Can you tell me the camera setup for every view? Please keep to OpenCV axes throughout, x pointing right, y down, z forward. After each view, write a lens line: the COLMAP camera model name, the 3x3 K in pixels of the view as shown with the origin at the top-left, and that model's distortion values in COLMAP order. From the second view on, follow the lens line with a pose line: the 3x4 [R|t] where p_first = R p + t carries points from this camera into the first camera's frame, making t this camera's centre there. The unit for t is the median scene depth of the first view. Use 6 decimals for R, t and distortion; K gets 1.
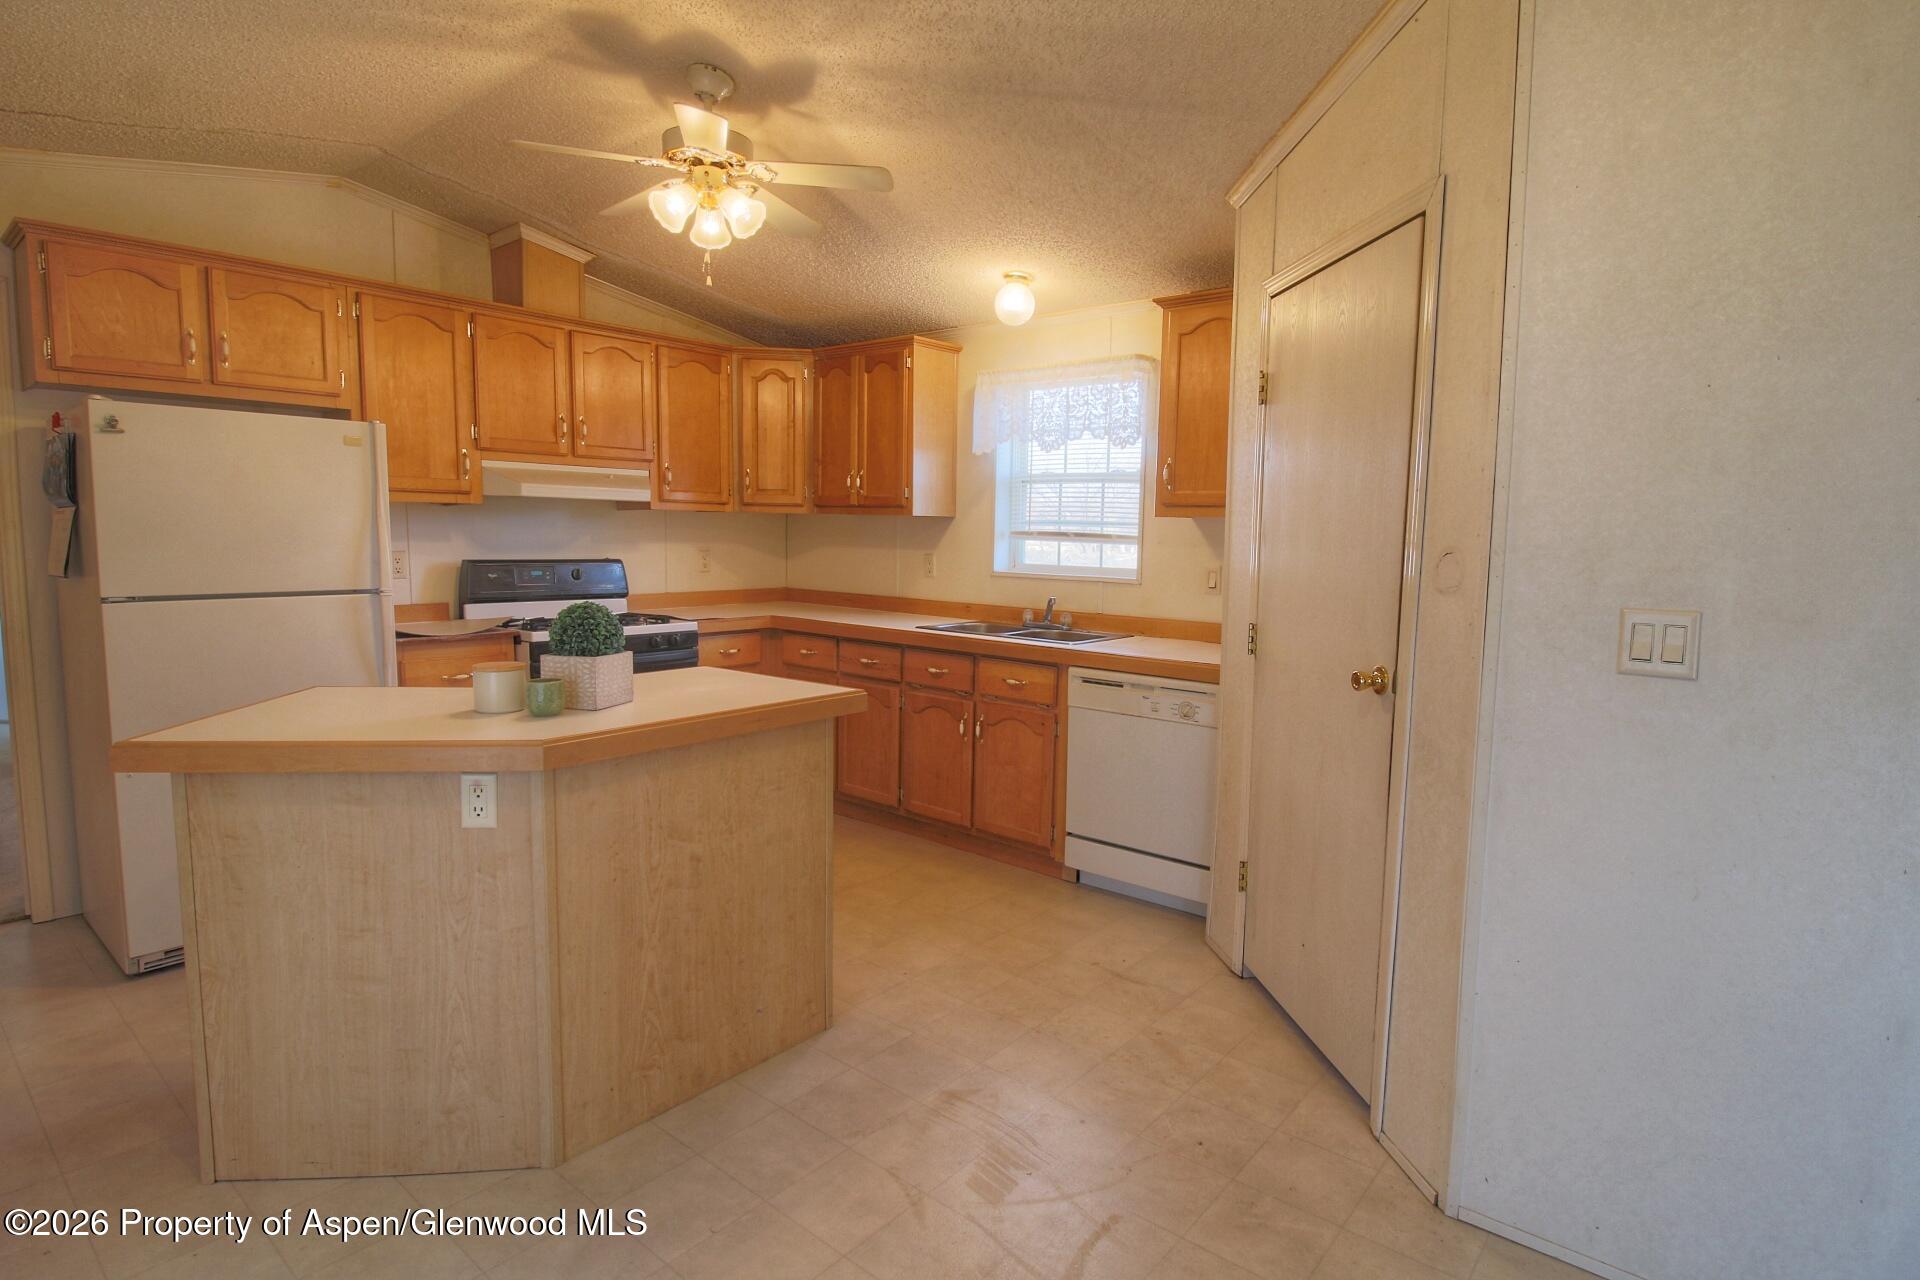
lens RADIAL K [[978.2, 0, 967.3], [0, 978.2, 633.2], [0, 0, 1]] dist [-0.010769, -0.004651]
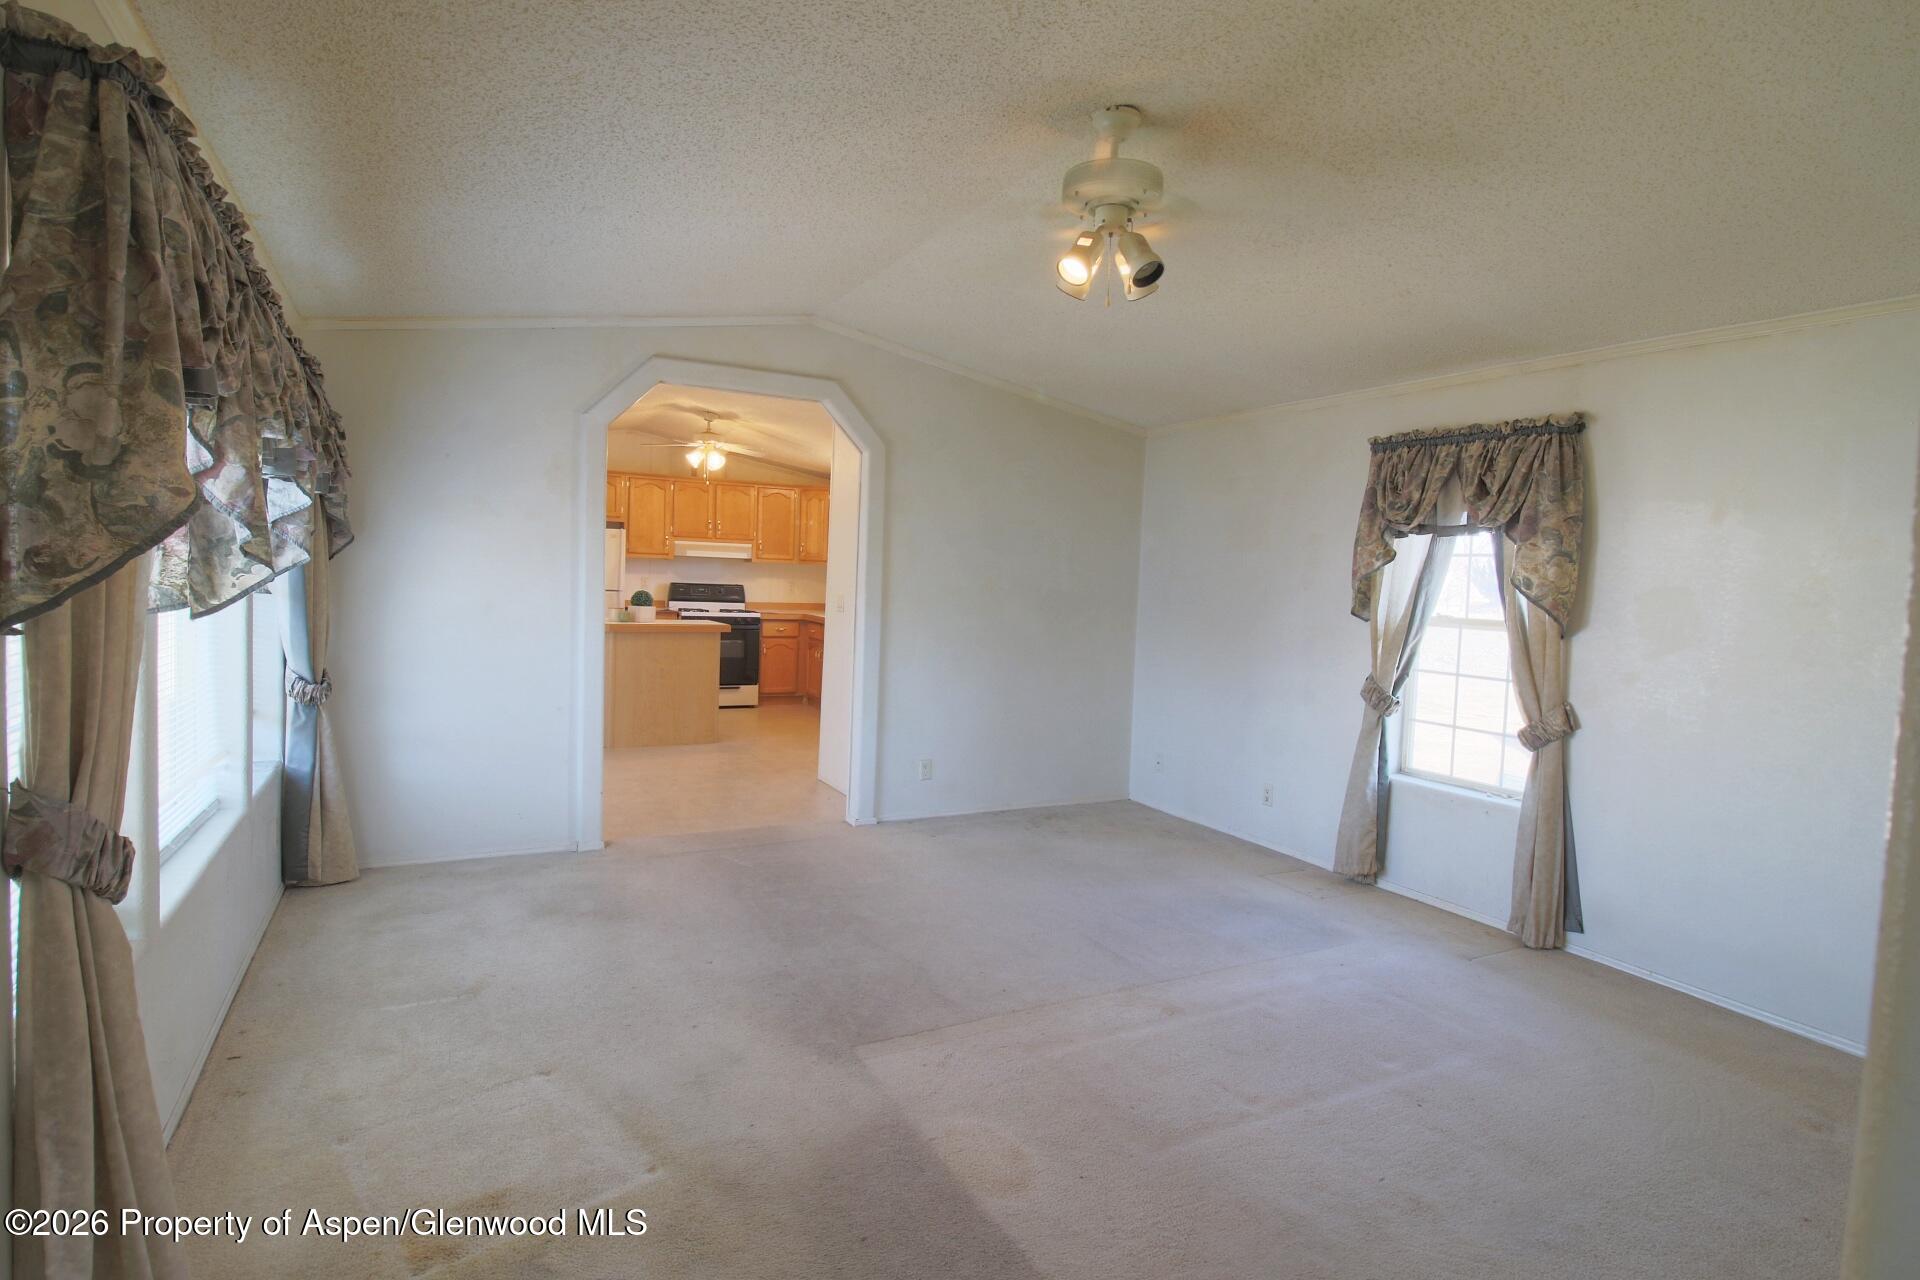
lens RADIAL K [[978.2, 0, 962.3], [0, 978.2, 632.0], [0, 0, 1]] dist [-0.010769, -0.004651]
pose [[0.923148, 0.039065, -0.382454, 1.200326], [-0.060511, 0.997188, -0.044202, 0.122011], [0.379652, 0.063947, 0.922917, -1.036369]]
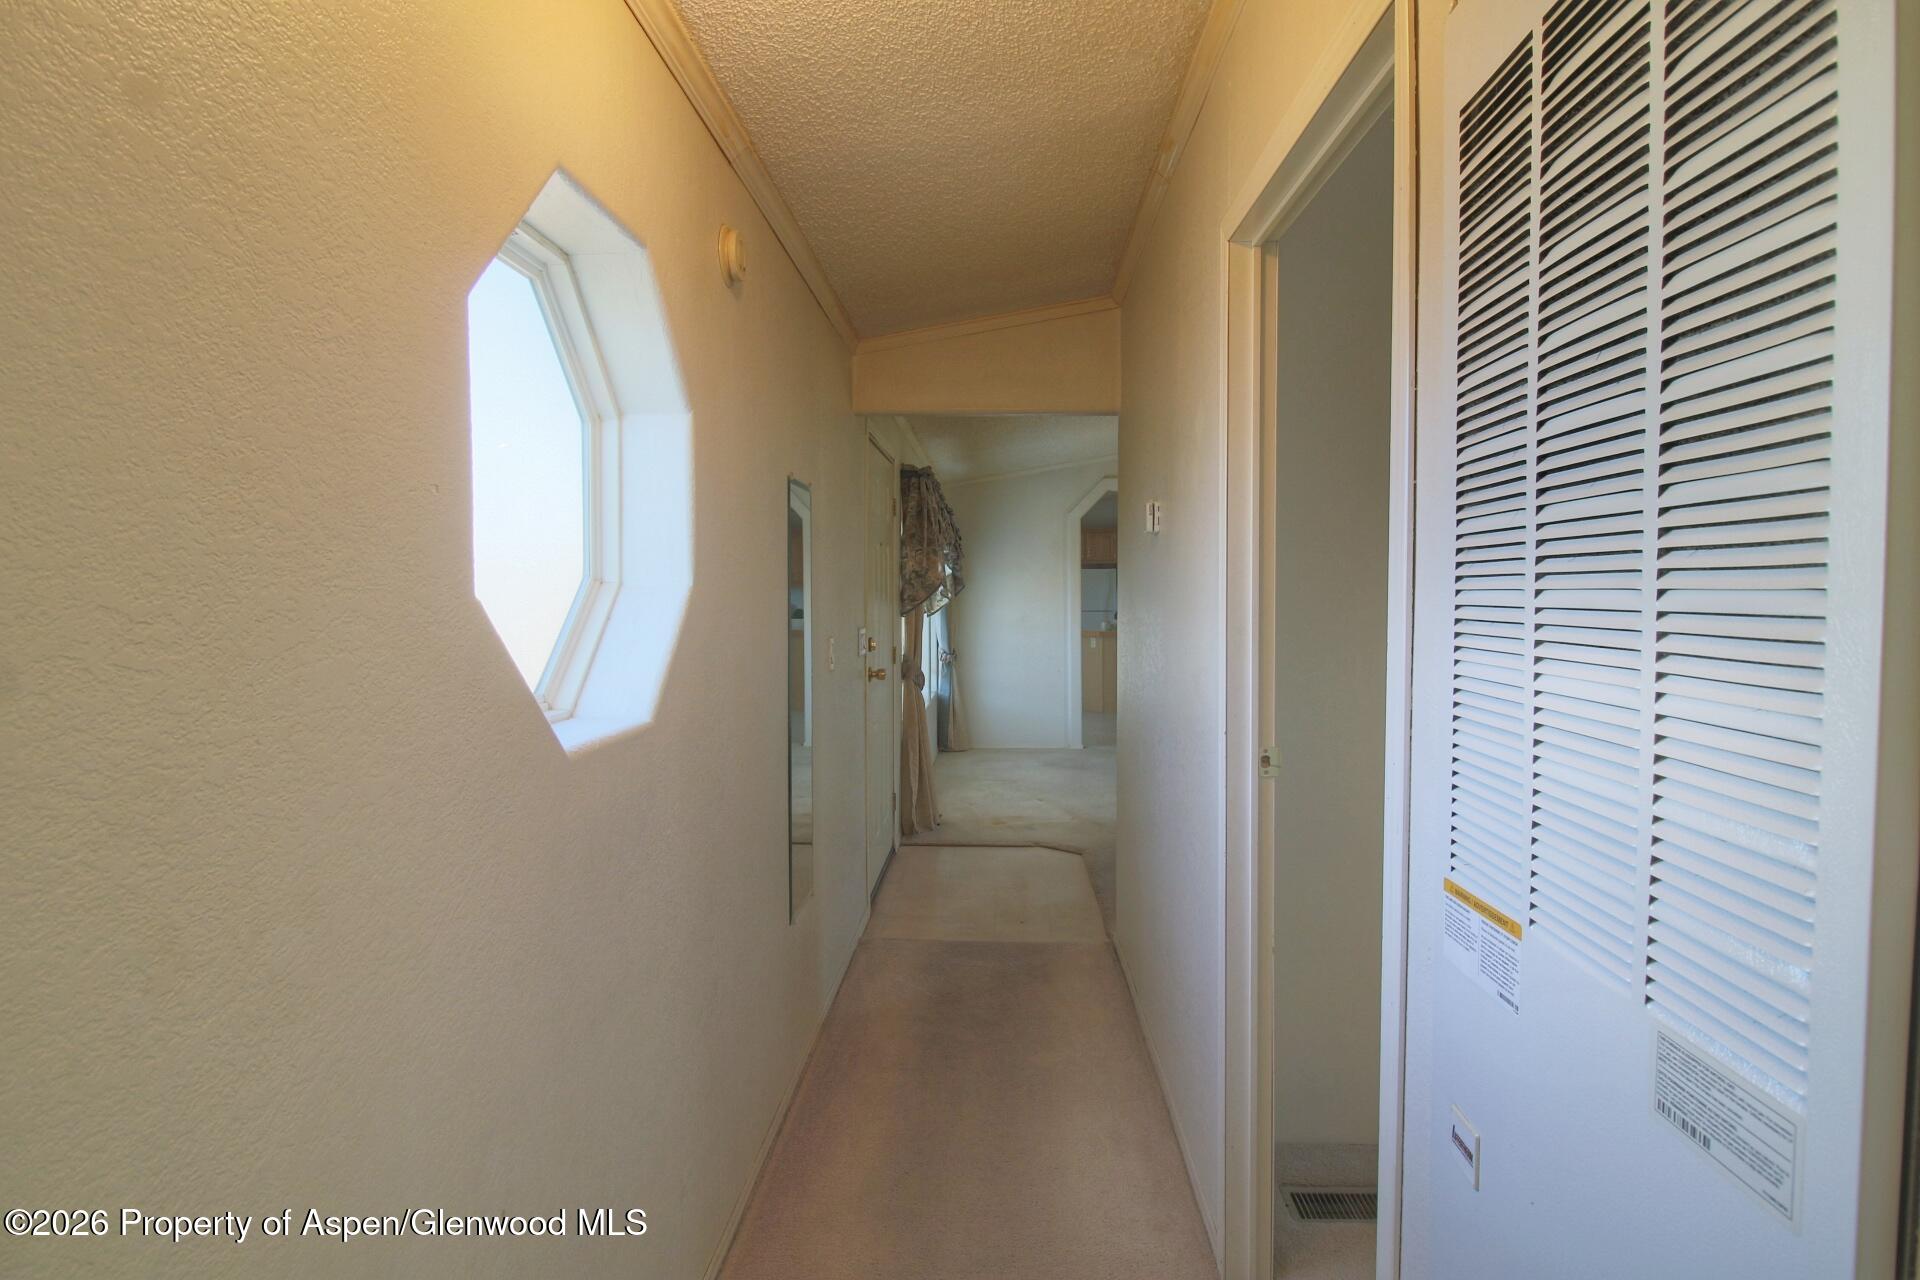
lens RADIAL K [[978.2, 0, 959.2], [0, 978.2, 635.8], [0, 0, 1]] dist [-0.010769, -0.004651]
pose [[0.593851, 0.013114, -0.804469, 2.705907], [-0.063737, 0.997492, -0.030789, 0.268588], [0.802047, 0.069559, 0.593197, -2.225590]]
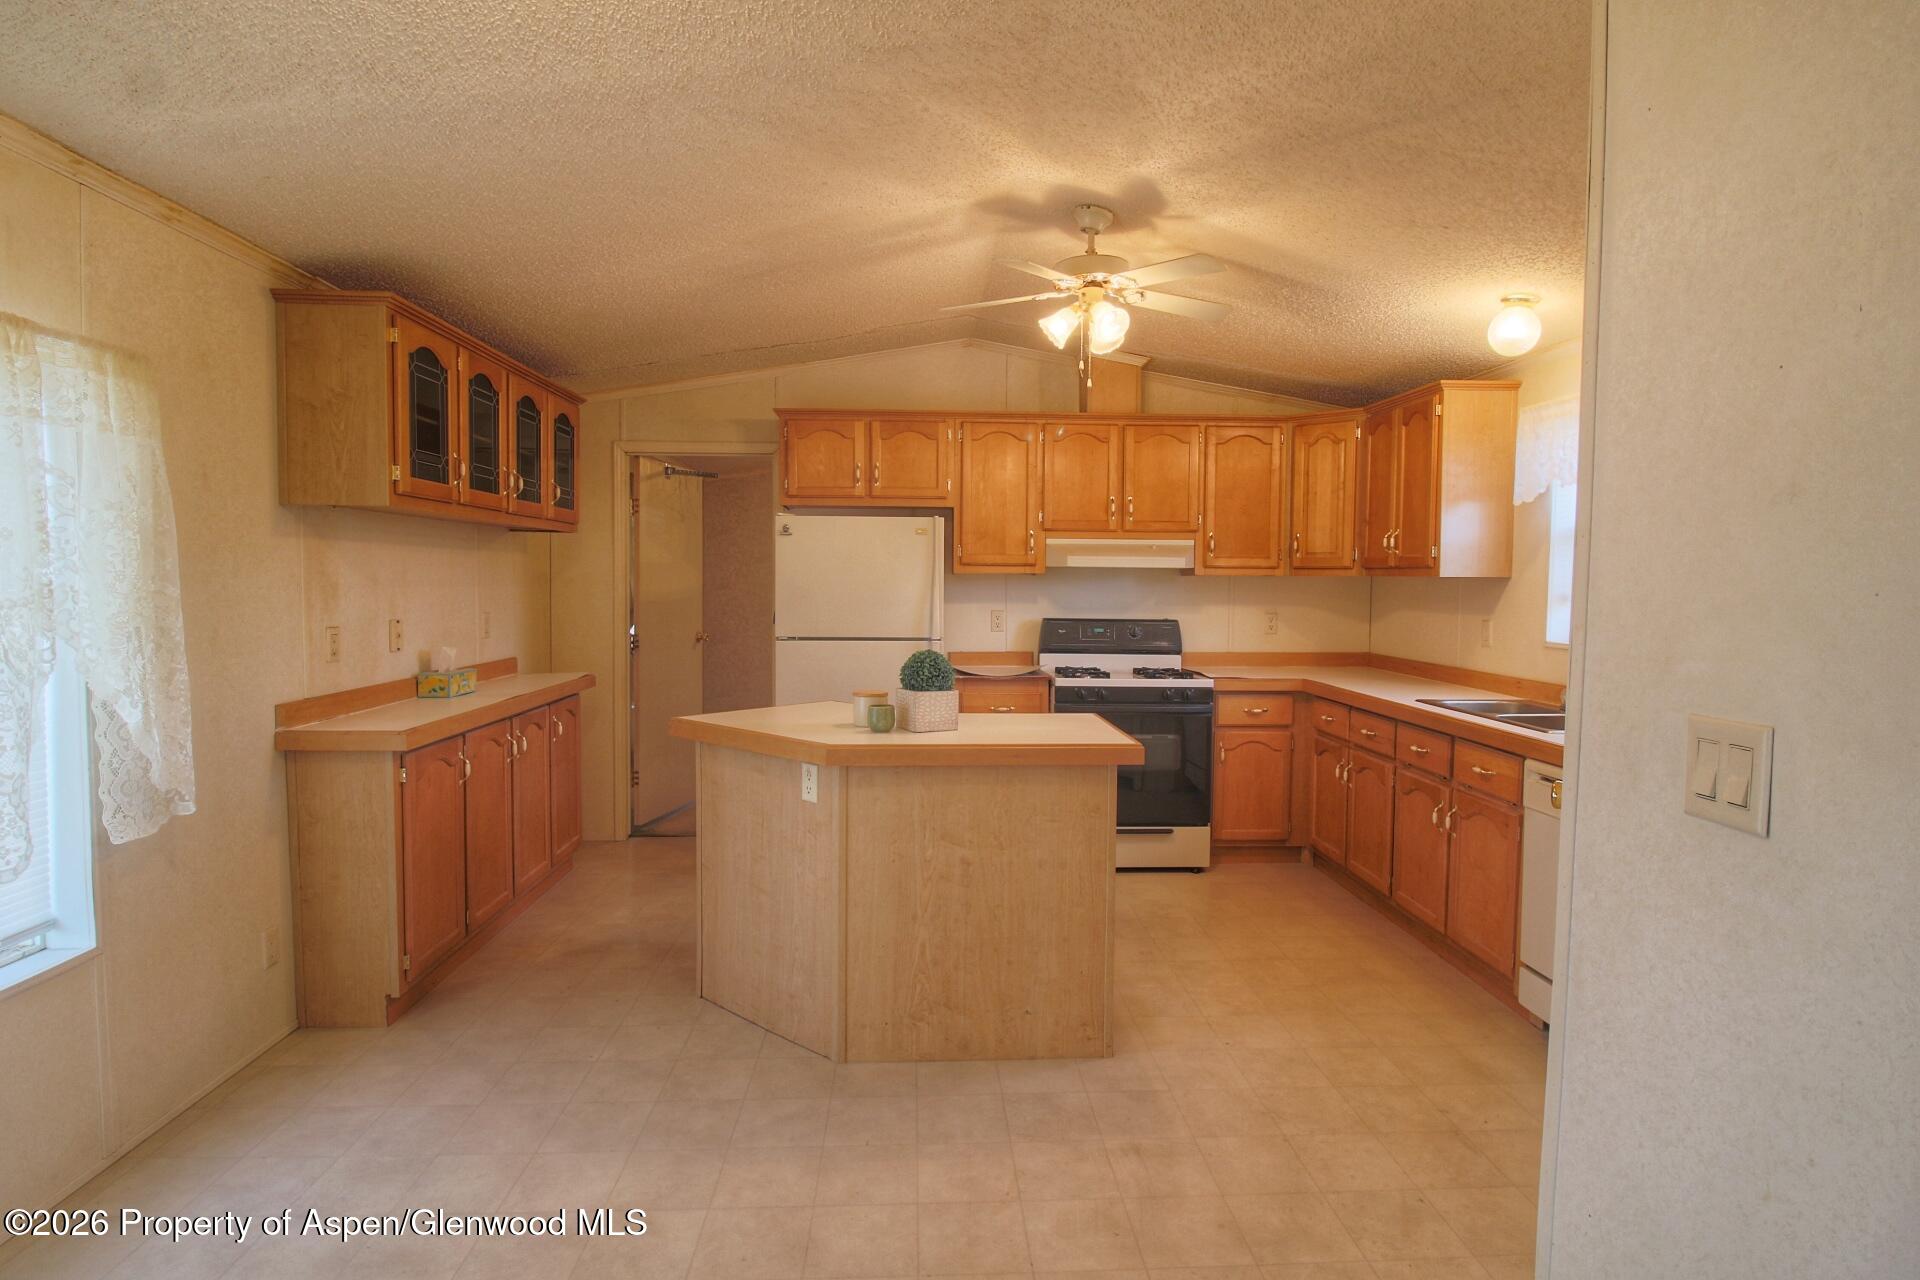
lens RADIAL K [[978.2, 0, 964.3], [0, 978.2, 631.6], [0, 0, 1]] dist [-0.010769, -0.004651]
pose [[0.676080, 0.024618, -0.736417, 0.395233], [-0.072035, 0.996862, -0.032808, -0.011191], [0.733298, 0.075229, 0.675732, 0.094577]]
